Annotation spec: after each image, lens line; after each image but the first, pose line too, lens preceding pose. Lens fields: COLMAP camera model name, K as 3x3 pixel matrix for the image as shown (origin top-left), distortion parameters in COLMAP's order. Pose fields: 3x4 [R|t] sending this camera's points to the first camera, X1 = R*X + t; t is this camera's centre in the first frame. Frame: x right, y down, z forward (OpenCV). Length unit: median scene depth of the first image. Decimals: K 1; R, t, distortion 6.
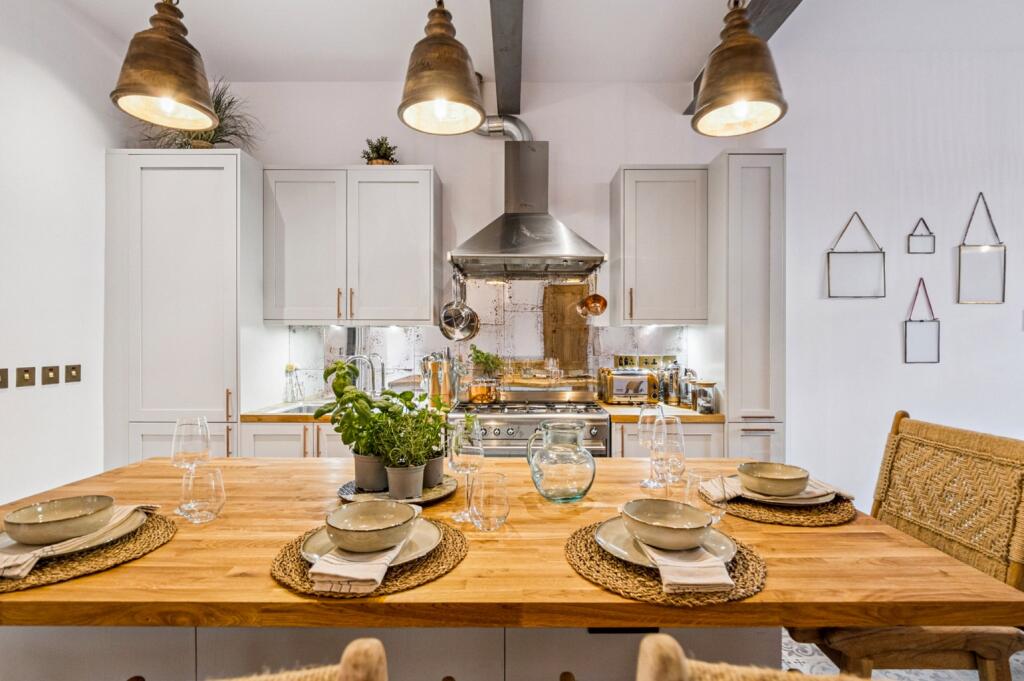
lens RADIAL K [[500.0, 0, 518.3], [0, 500.0, 341.9], [0, 0, 1]] dist [-0.002980, -0.000959]
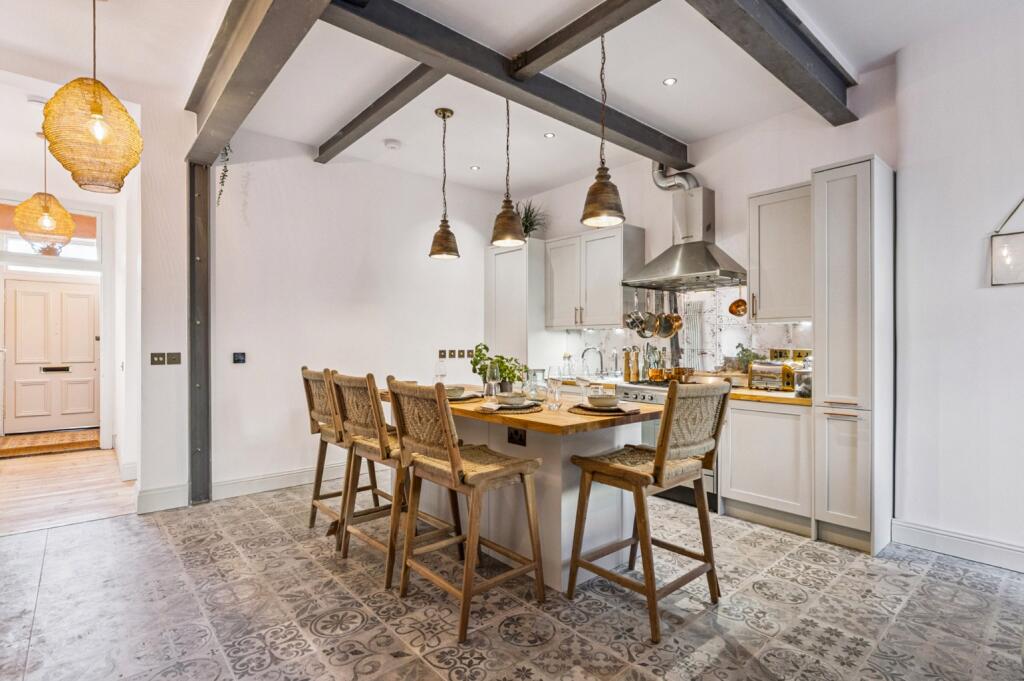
lens RADIAL K [[500.0, 0, 501.0], [0, 500.0, 347.3], [0, 0, 1]] dist [-0.002980, -0.000959]
pose [[0.637215, 0.005112, -0.770669, 0.840123], [-0.001874, 0.999985, 0.005085, 0.021643], [0.770684, -0.001796, 0.637215, -0.289117]]
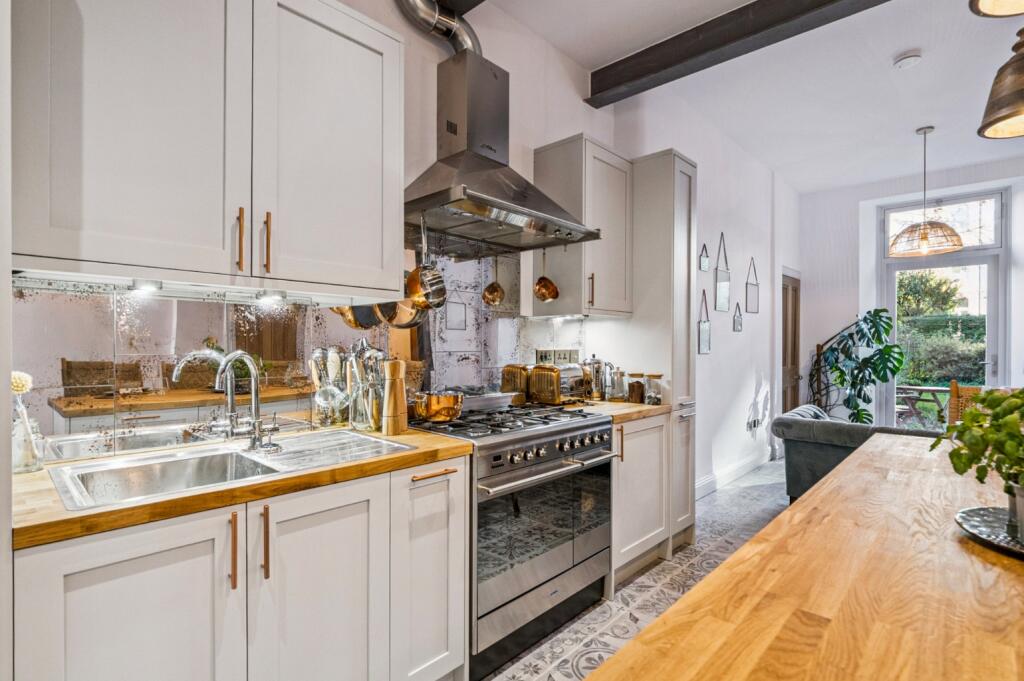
lens RADIAL K [[500.0, 0, 515.9], [0, 500.0, 345.7], [0, 0, 1]] dist [-0.002980, -0.000959]
pose [[0.679985, 0.000952, 0.733226, -0.568265], [-0.004534, 0.999985, 0.002906, 0.021254], [-0.733212, -0.005300, 0.679979, 0.526212]]
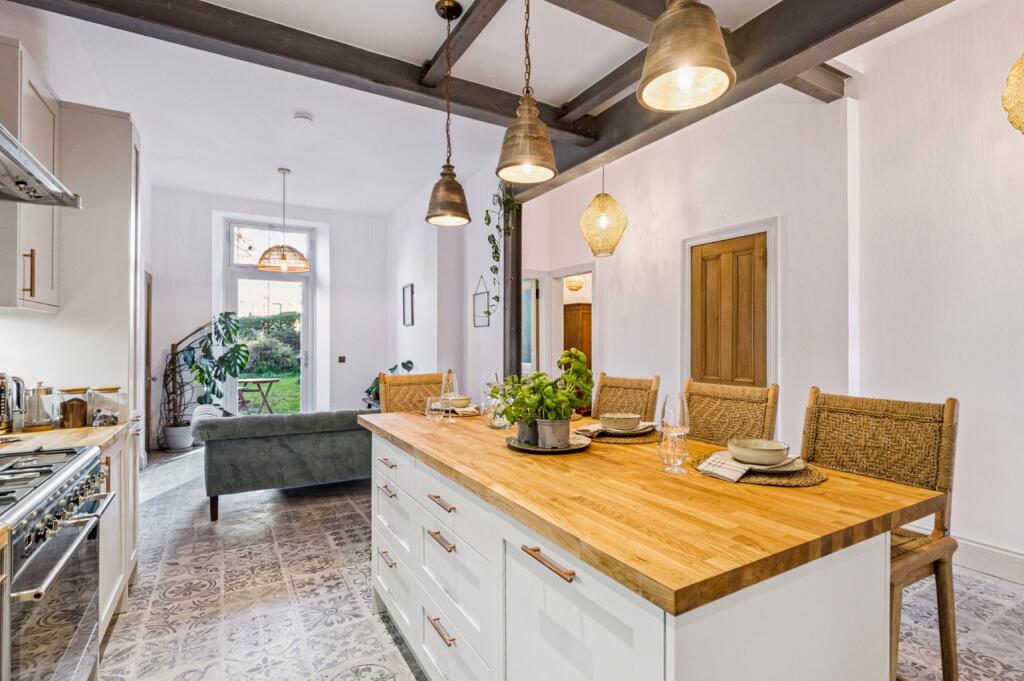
lens RADIAL K [[500.0, 0, 512.4], [0, 500.0, 338.1], [0, 0, 1]] dist [-0.002980, -0.000959]
pose [[-0.505016, 0.006621, 0.863084, -0.662654], [-0.001053, 0.999965, -0.008287, 0.007427], [-0.863109, -0.005095, -0.504992, 0.857190]]
